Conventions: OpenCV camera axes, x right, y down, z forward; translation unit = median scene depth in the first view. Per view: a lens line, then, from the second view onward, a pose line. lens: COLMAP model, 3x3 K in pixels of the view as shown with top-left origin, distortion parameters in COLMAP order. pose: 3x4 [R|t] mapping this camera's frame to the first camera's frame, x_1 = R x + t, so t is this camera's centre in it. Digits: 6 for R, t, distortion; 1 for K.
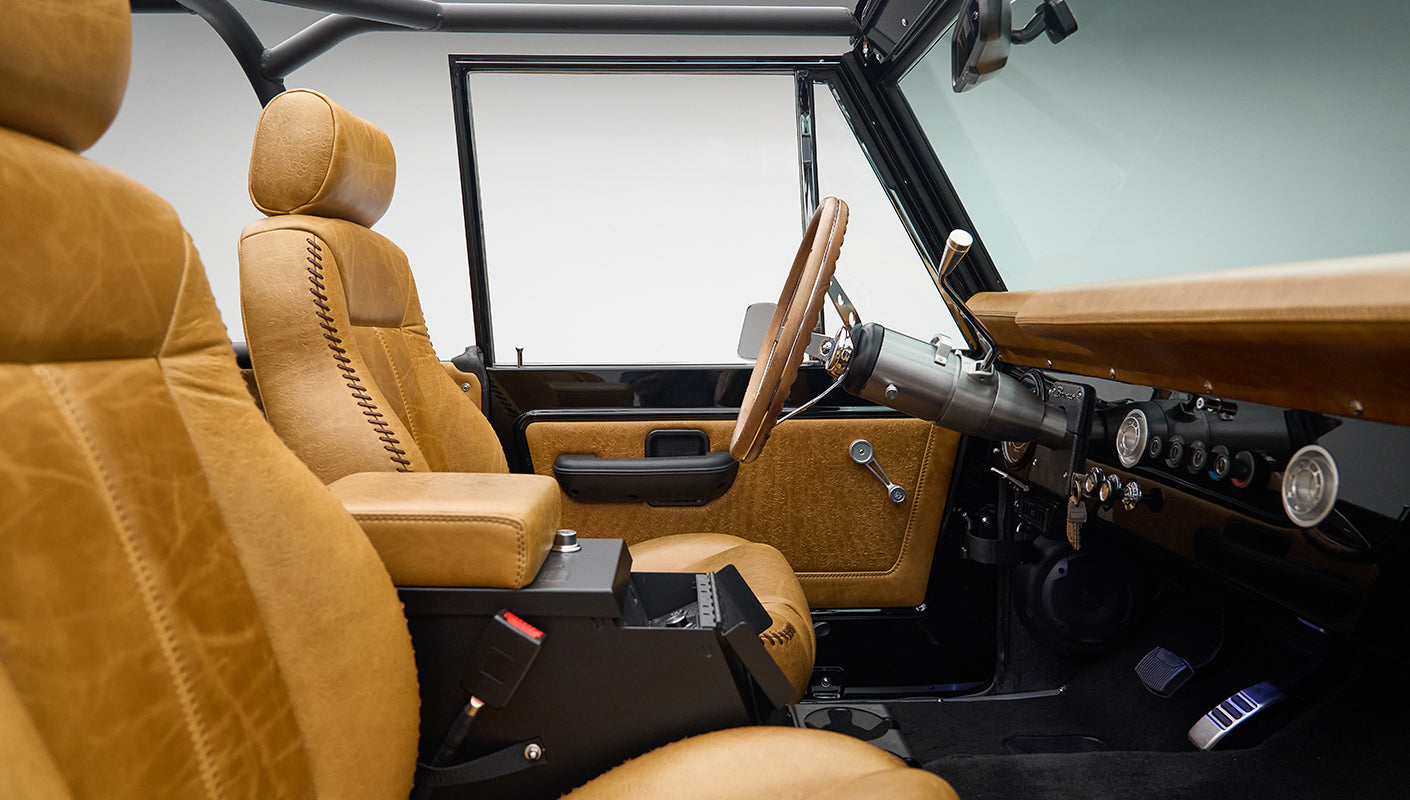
lens RADIAL K [[982.5, 0, 700.2], [0, 982.5, 346.5], [0, 0, 1]] dist [0.001066, -0.007893]
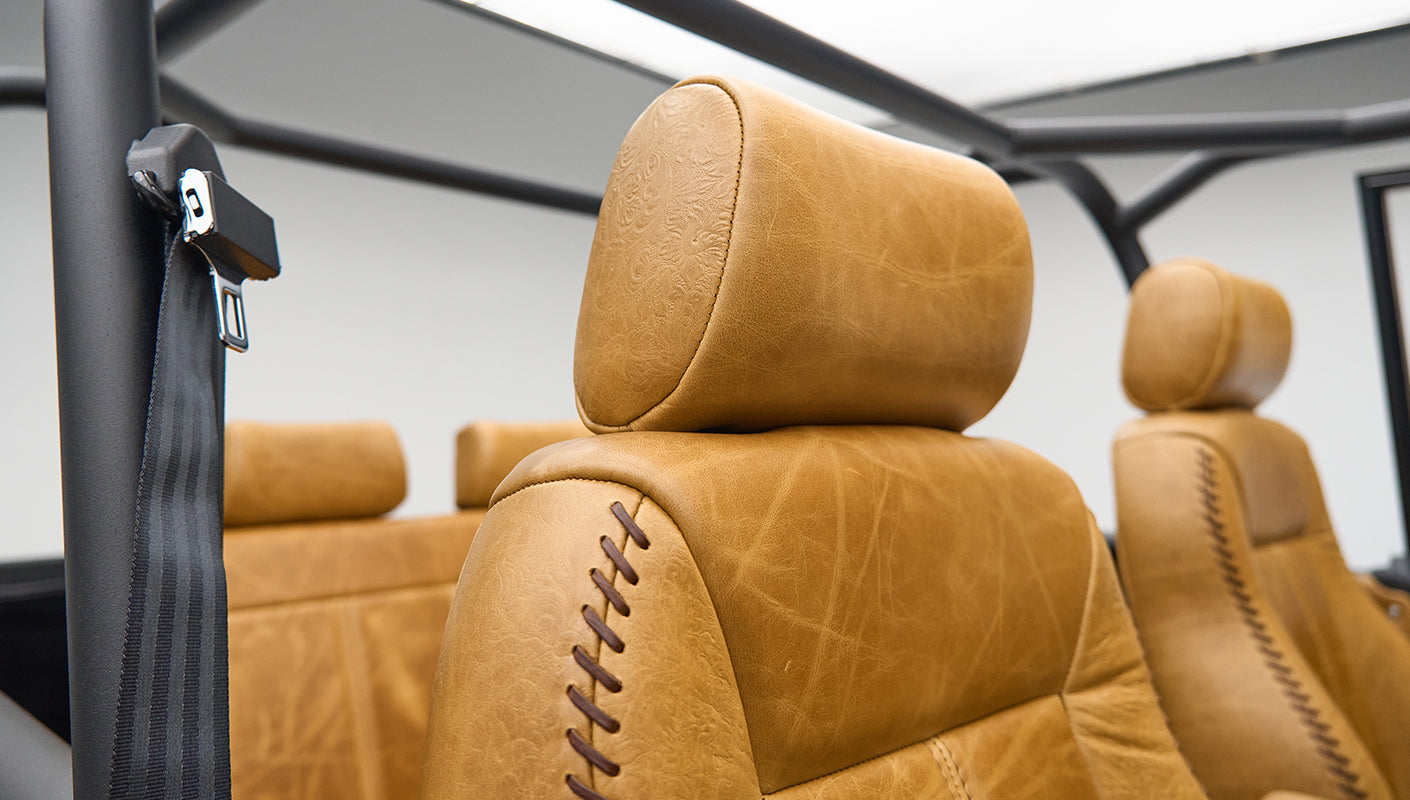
lens RADIAL K [[982.5, 0, 709.4], [0, 982.5, 355.0], [0, 0, 1]] dist [0.001066, -0.007893]
pose [[0.717016, -0.033522, -0.696251, -0.173081], [-0.032174, 0.996187, -0.081097, -0.148719], [0.696314, 0.080549, 0.713203, 0.203178]]
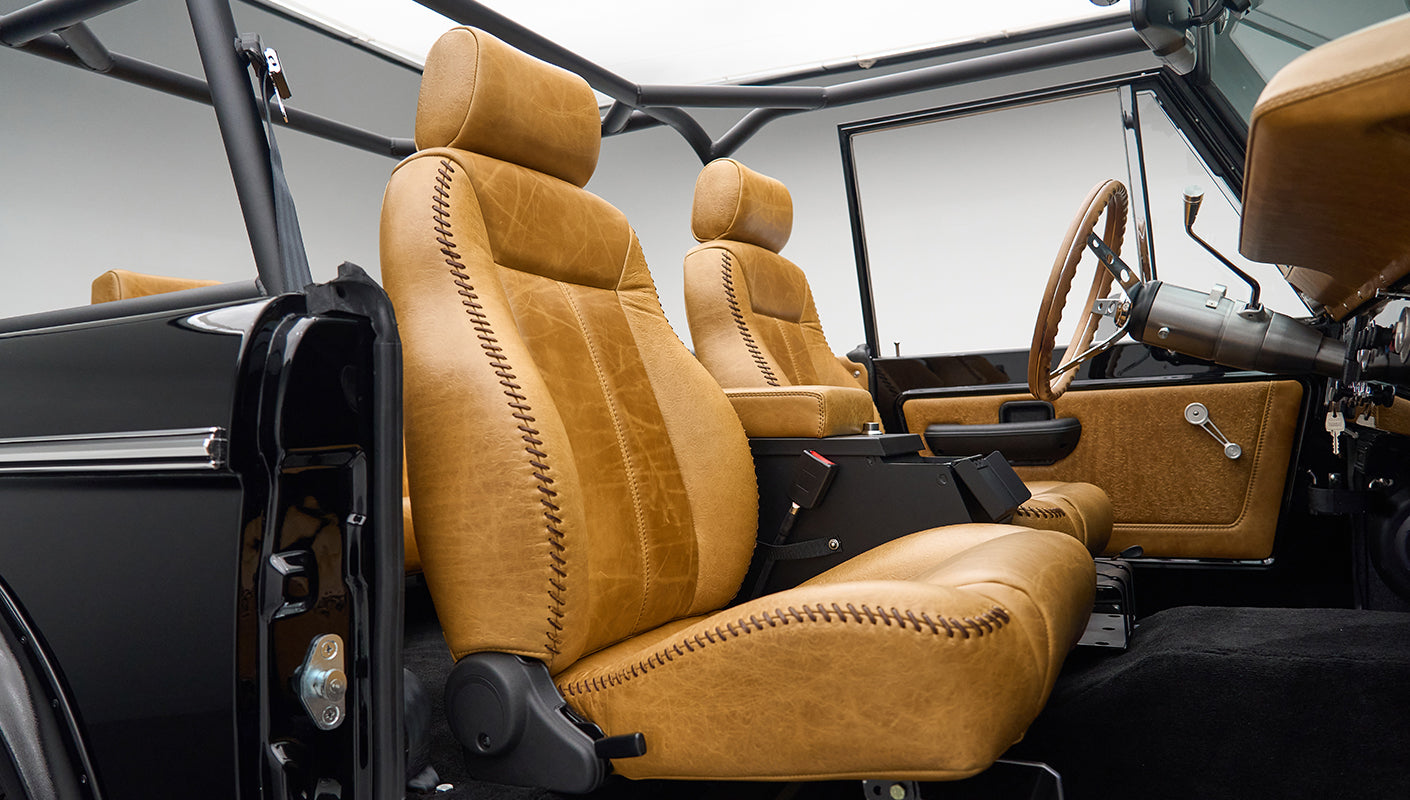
lens RADIAL K [[982.5, 0, 706.2], [0, 982.5, 412.6], [0, 0, 1]] dist [0.001066, -0.007893]
pose [[0.877031, -0.033191, -0.479287, 0.418554], [0.020184, 0.999275, -0.032268, 0.258782], [0.480010, 0.018626, 0.877065, -0.481159]]
